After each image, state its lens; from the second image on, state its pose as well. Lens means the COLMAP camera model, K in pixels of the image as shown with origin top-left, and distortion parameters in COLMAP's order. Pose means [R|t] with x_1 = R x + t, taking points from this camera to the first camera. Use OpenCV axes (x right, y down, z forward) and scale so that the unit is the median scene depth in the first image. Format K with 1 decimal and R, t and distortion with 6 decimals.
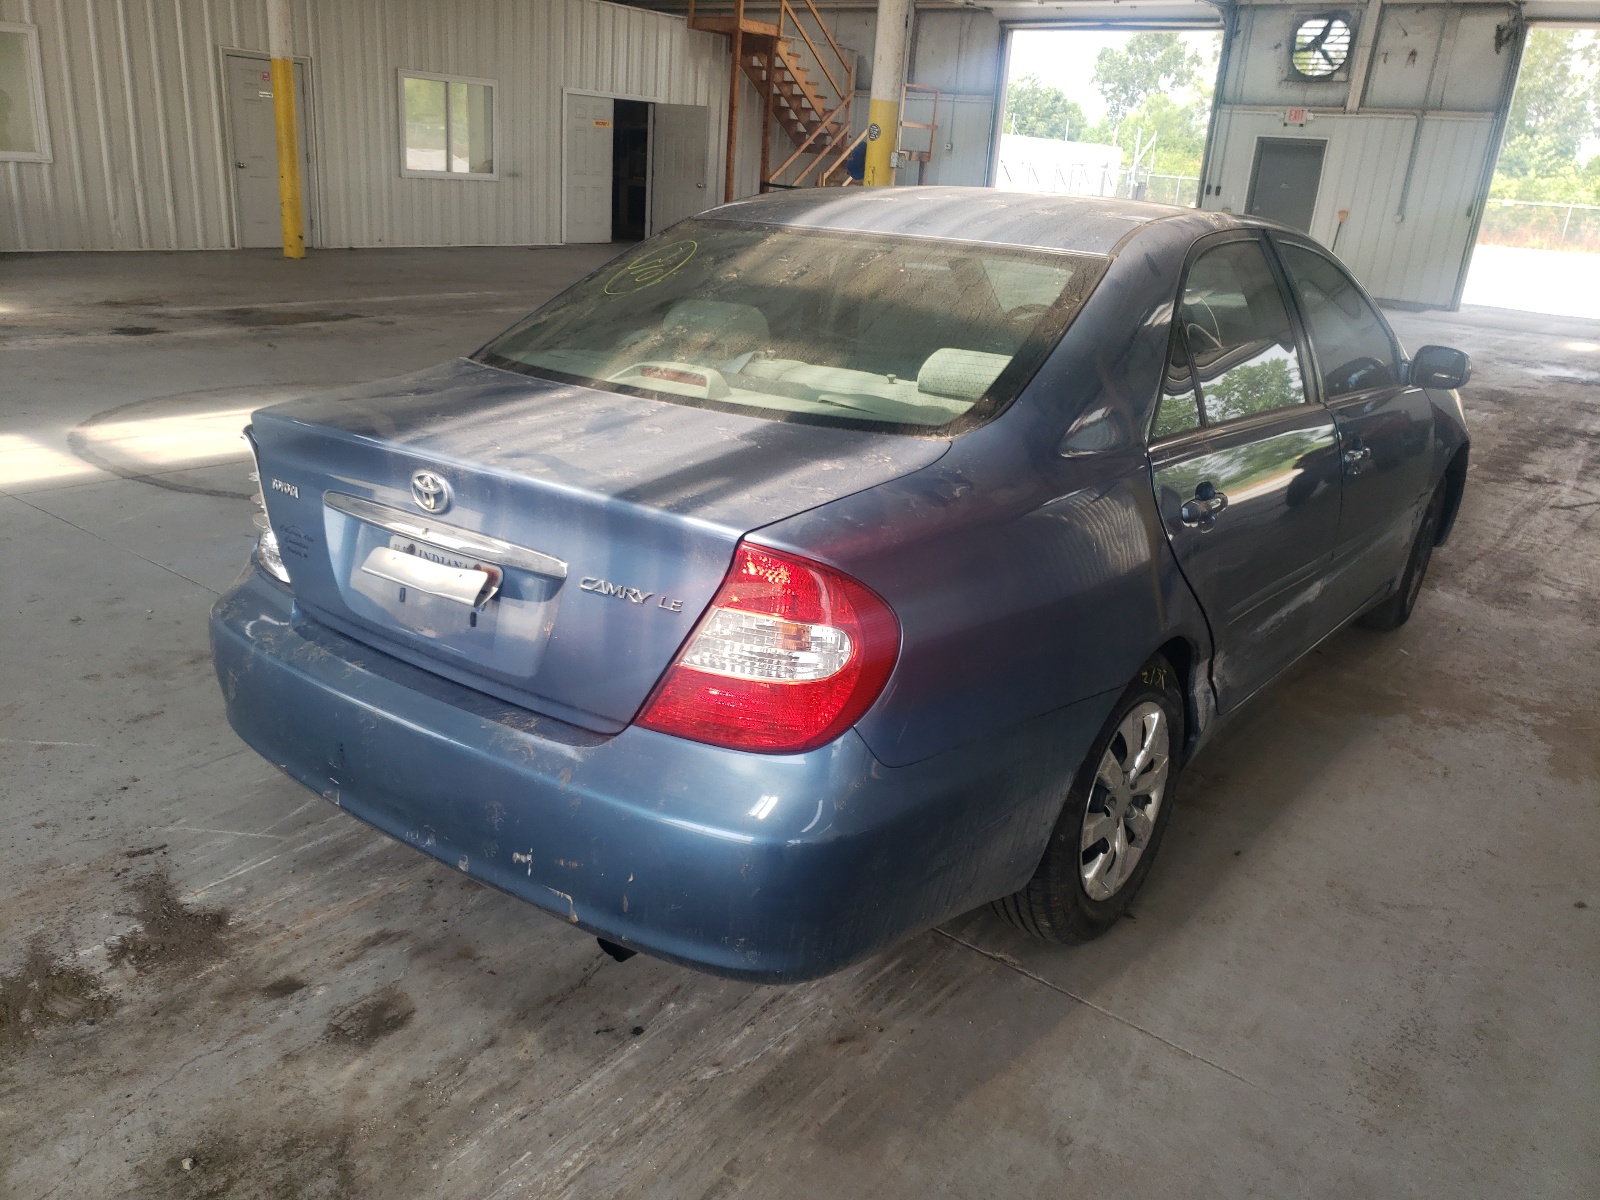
lens RADIAL K [[1258.2, 0, 800.0], [0, 1258.2, 600.0], [0, 0, 1]] dist [-0.014523, 0.064506]
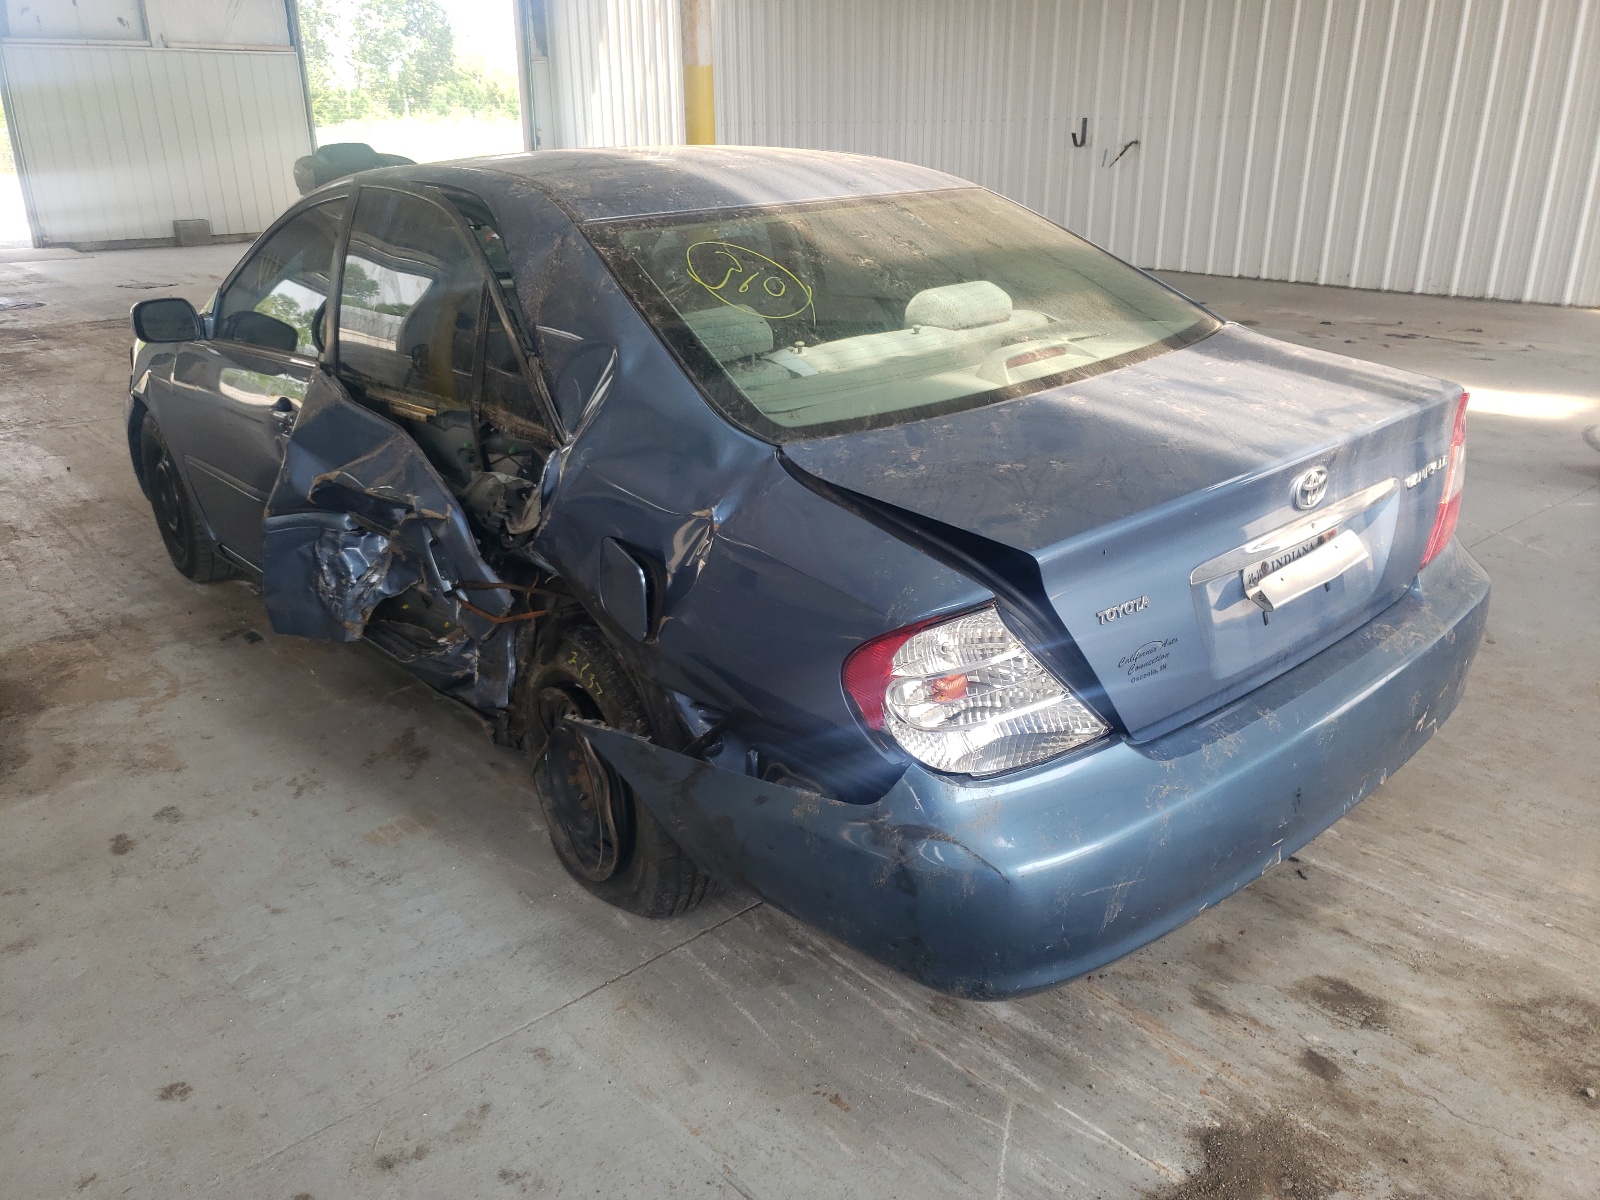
lens RADIAL K [[1244.2, 0, 800.0], [0, 1244.2, 600.0], [0, 0, 1]] dist [0.026131, -0.002058]
pose [[0.194143, -0.417225, 0.887824, -1.172534], [0.343014, 0.876785, 0.337030, -0.437322], [-0.919049, 0.239104, 0.313336, 0.992800]]
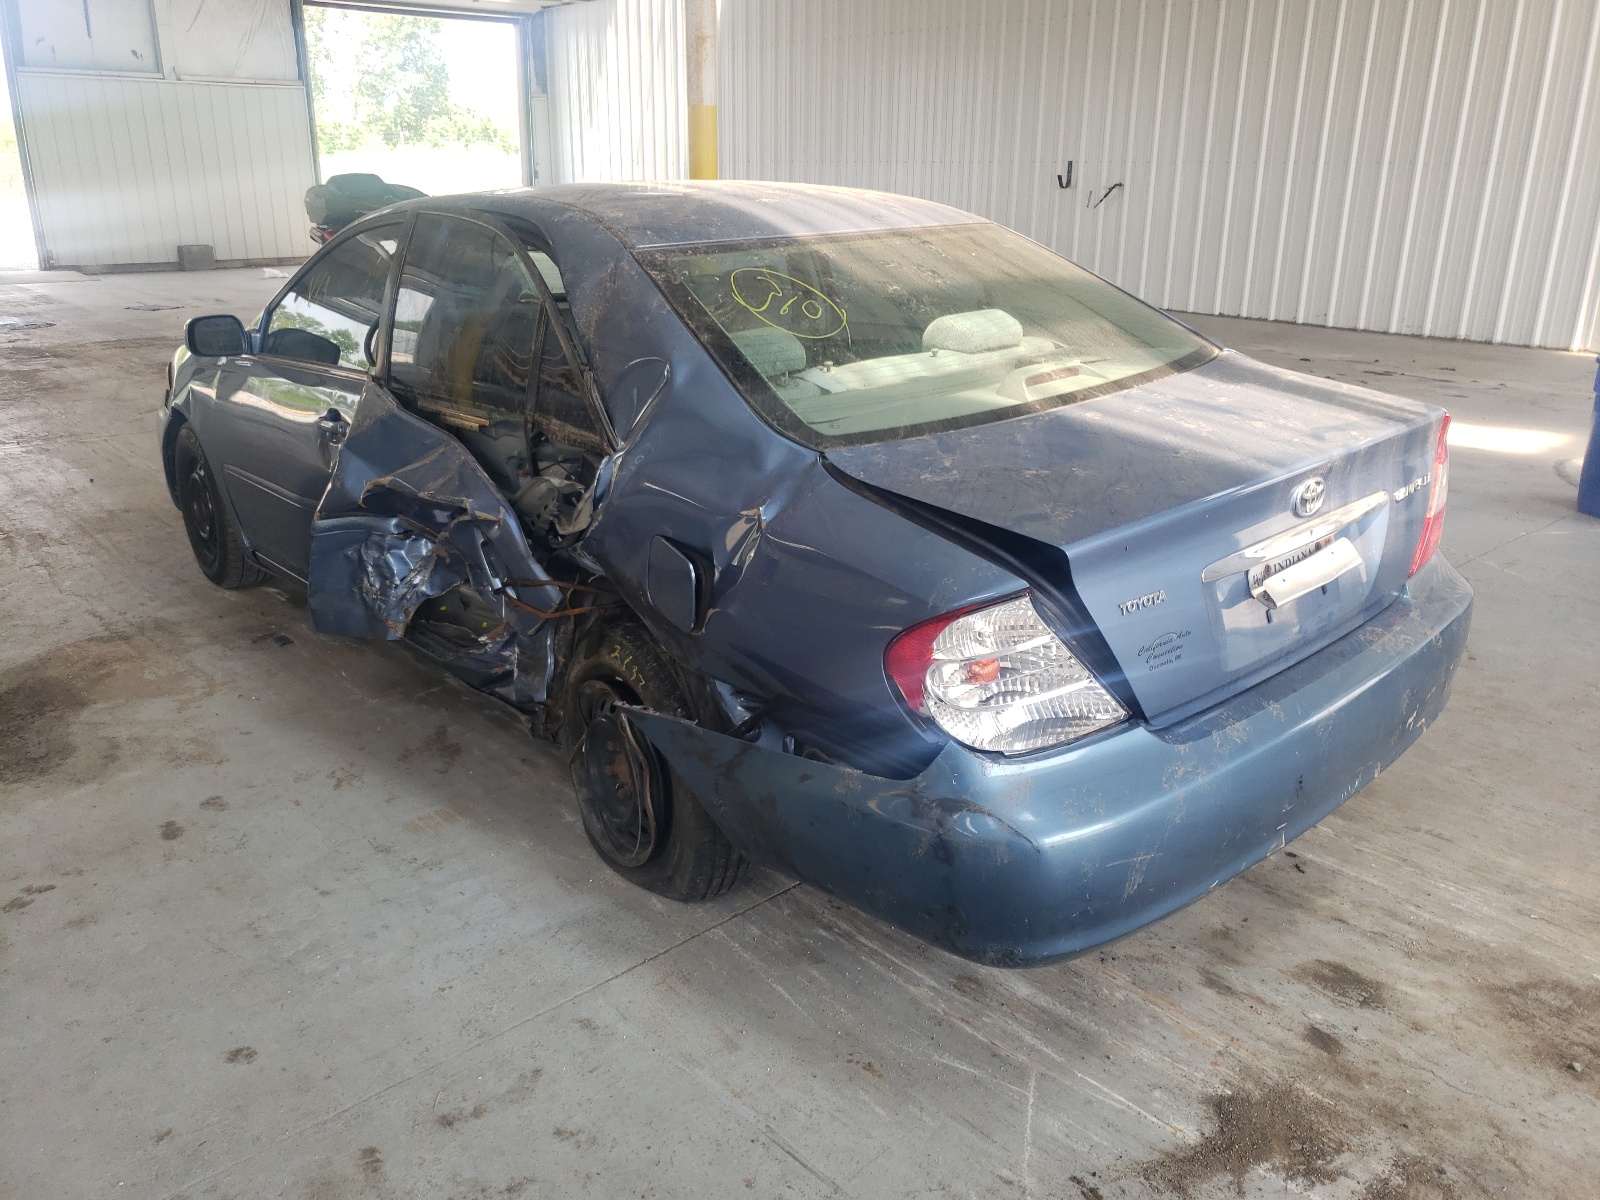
lens RADIAL K [[1242.3, 0, 795.4], [0, 1242.3, 563.3], [0, 0, 1]] dist [0.031084, -0.008815]
pose [[0.187973, -0.367203, 0.910949, -1.254922], [0.328642, 0.897535, 0.293981, -0.452490], [-0.925560, 0.244116, 0.289390, 1.019550]]
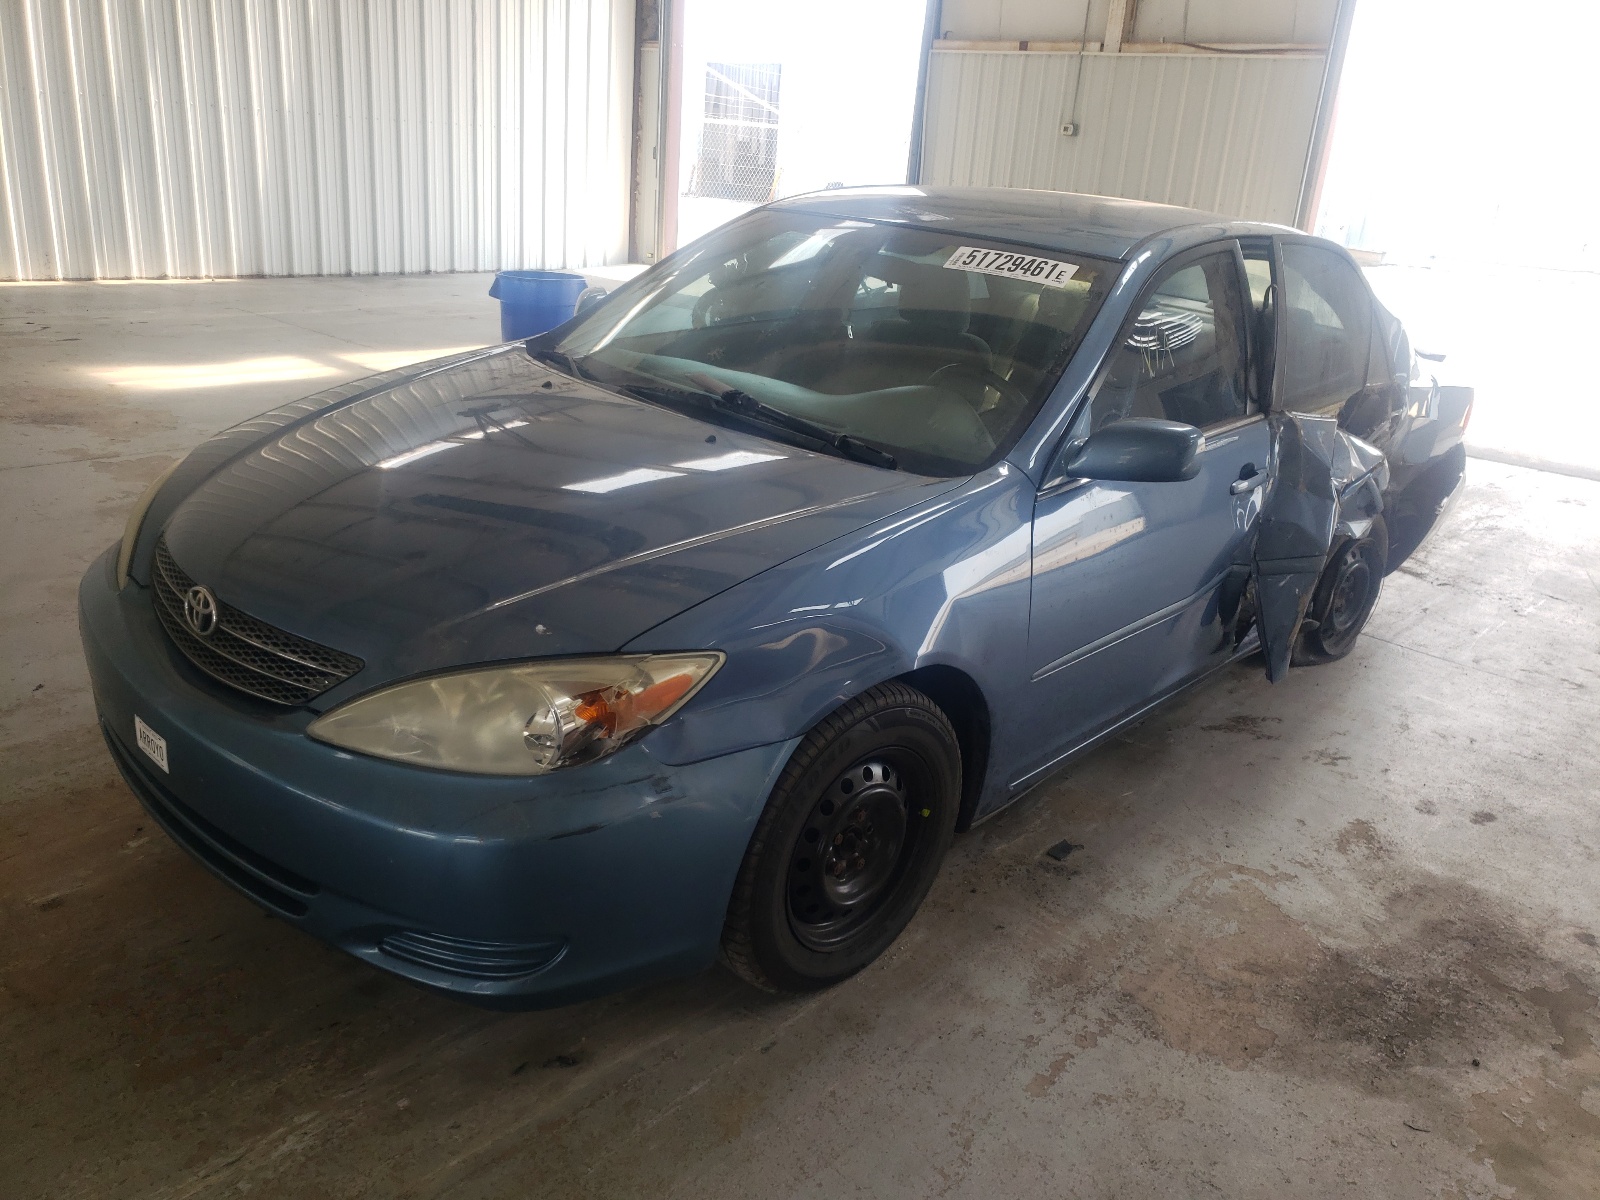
lens RADIAL K [[1258.2, 0, 800.0], [0, 1258.2, 600.0], [0, 0, 1]] dist [-0.014523, 0.064506]
pose [[-0.985483, -0.166971, 0.030711, 0.444891], [-0.110213, 0.766797, 0.632357, -1.045356], [-0.129135, 0.619792, -0.774068, 3.092740]]
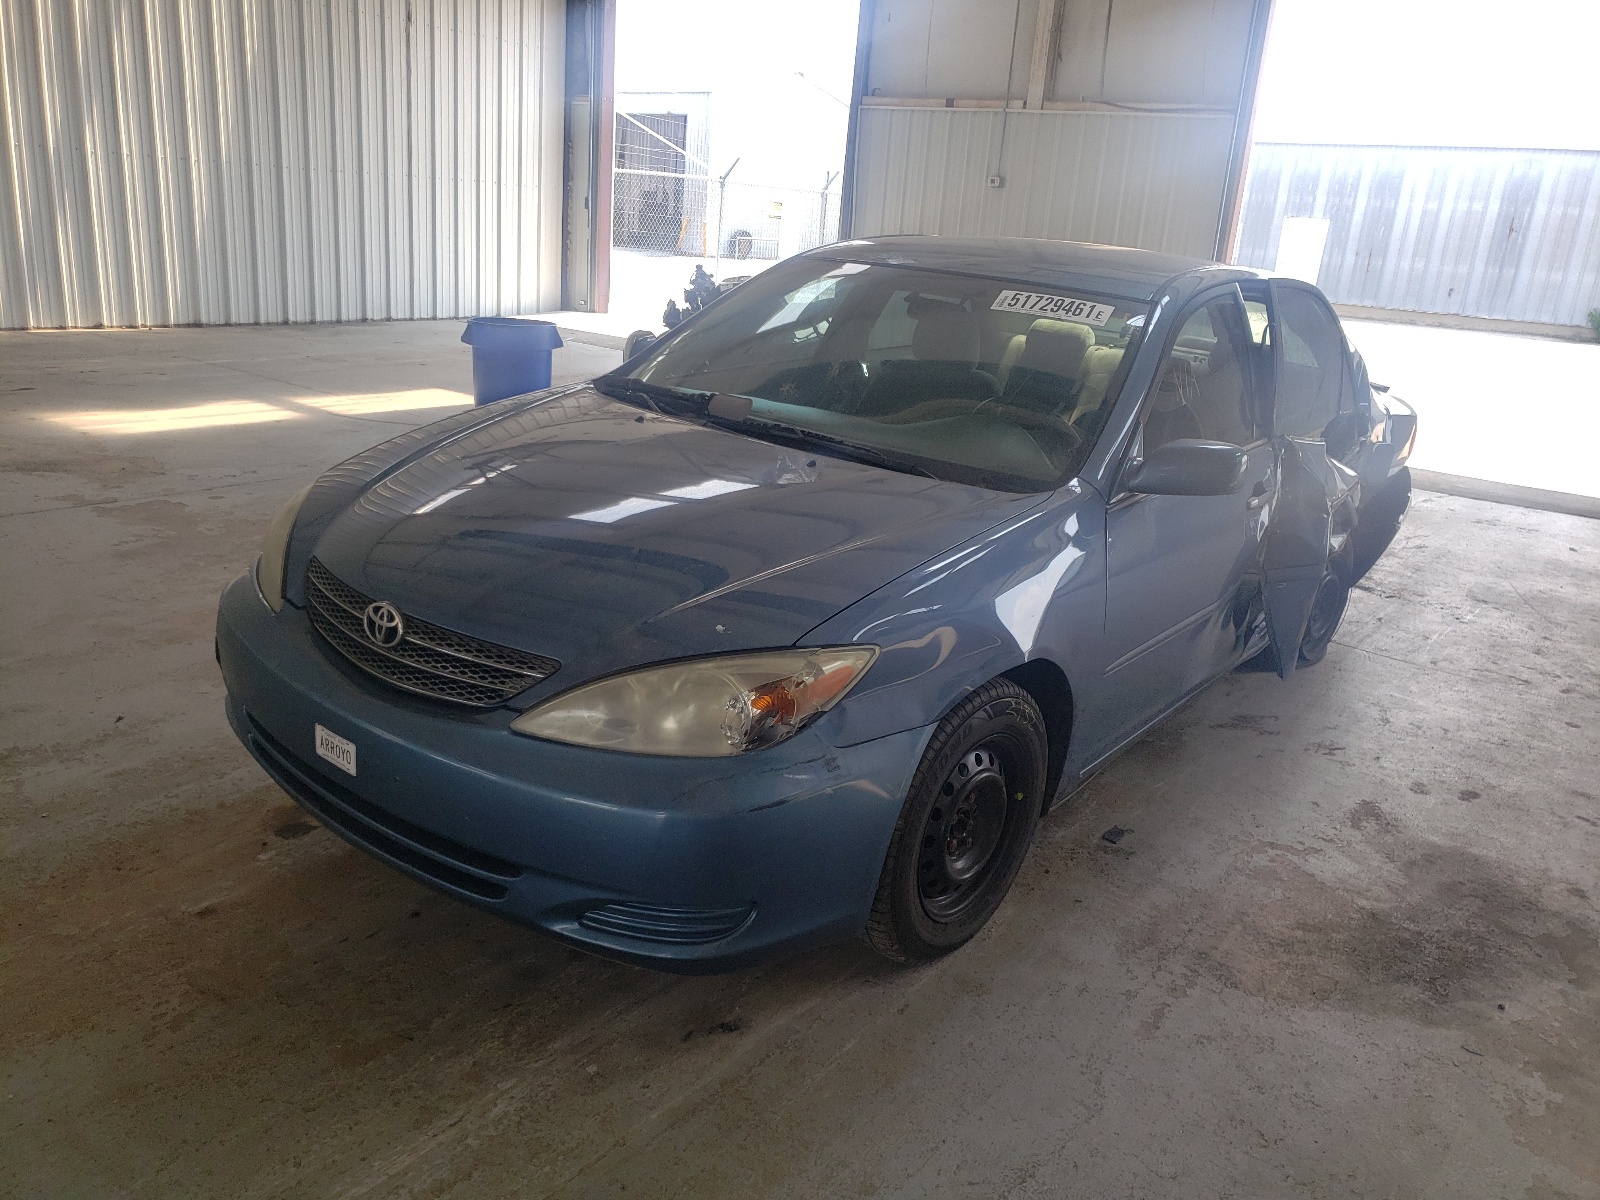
lens RADIAL K [[1258.2, 0, 800.0], [0, 1258.2, 600.0], [0, 0, 1]] dist [-0.014523, 0.064506]
pose [[-0.988977, -0.142323, -0.040851, 0.620873], [-0.138489, 0.791450, 0.595339, -1.065026], [-0.052399, 0.594434, -0.802435, 3.215064]]
